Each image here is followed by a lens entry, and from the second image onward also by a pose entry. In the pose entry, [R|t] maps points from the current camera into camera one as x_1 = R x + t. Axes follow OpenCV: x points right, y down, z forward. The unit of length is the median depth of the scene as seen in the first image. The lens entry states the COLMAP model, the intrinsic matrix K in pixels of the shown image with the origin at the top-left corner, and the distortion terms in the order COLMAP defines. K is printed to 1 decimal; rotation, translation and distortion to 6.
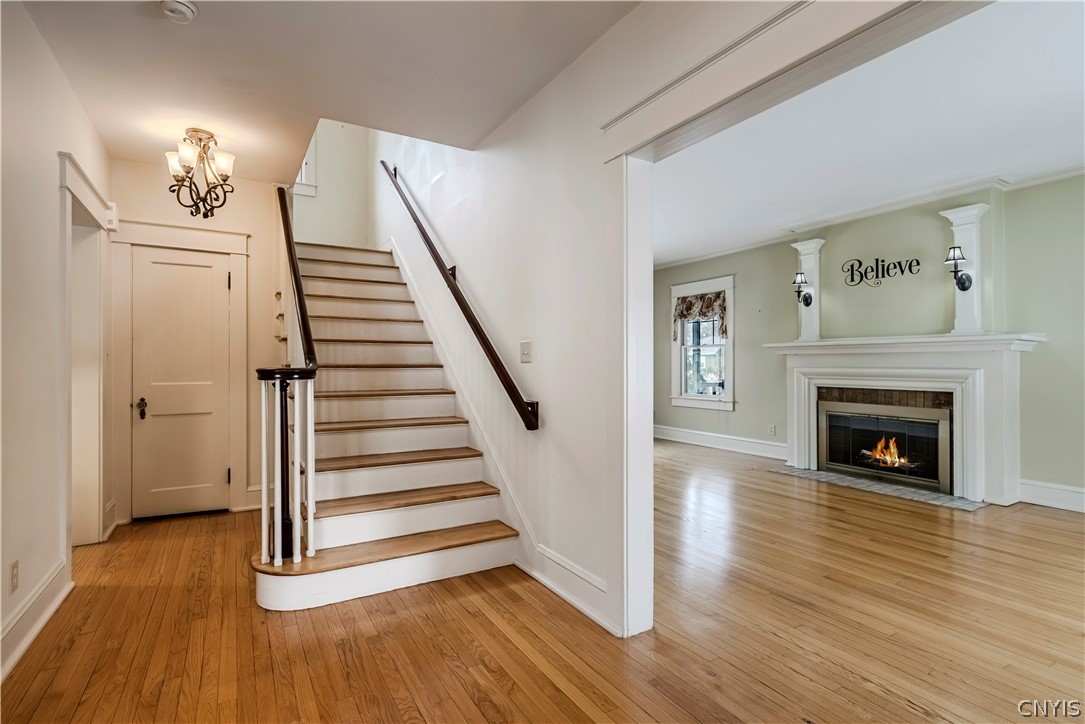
lens RADIAL K [[521.1, 0, 541.7], [0, 521.1, 361.5], [0, 0, 1]] dist [0.000889, -0.000361]
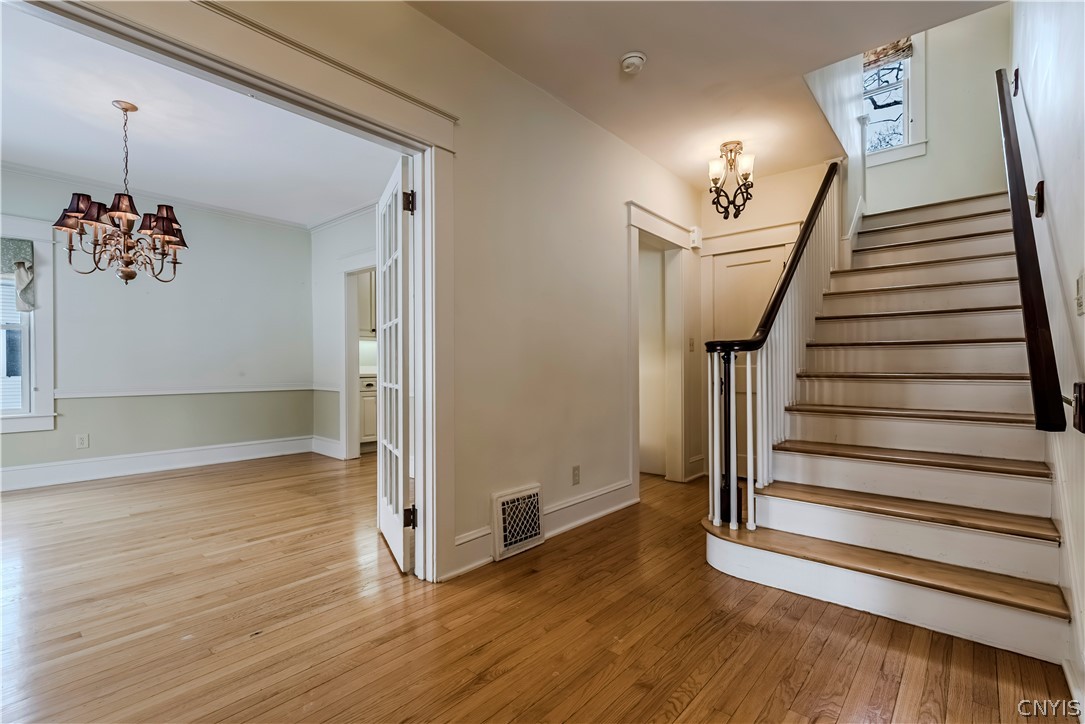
lens RADIAL K [[502.4, 0, 543.0], [0, 502.4, 369.5], [0, 0, 1]] dist [0.003108, 0.000618]
pose [[0.315873, 0.001327, -0.948800, 0.242452], [0.007108, 0.999968, 0.003765, 0.044569], [0.948775, -0.007933, 0.315854, 0.231074]]
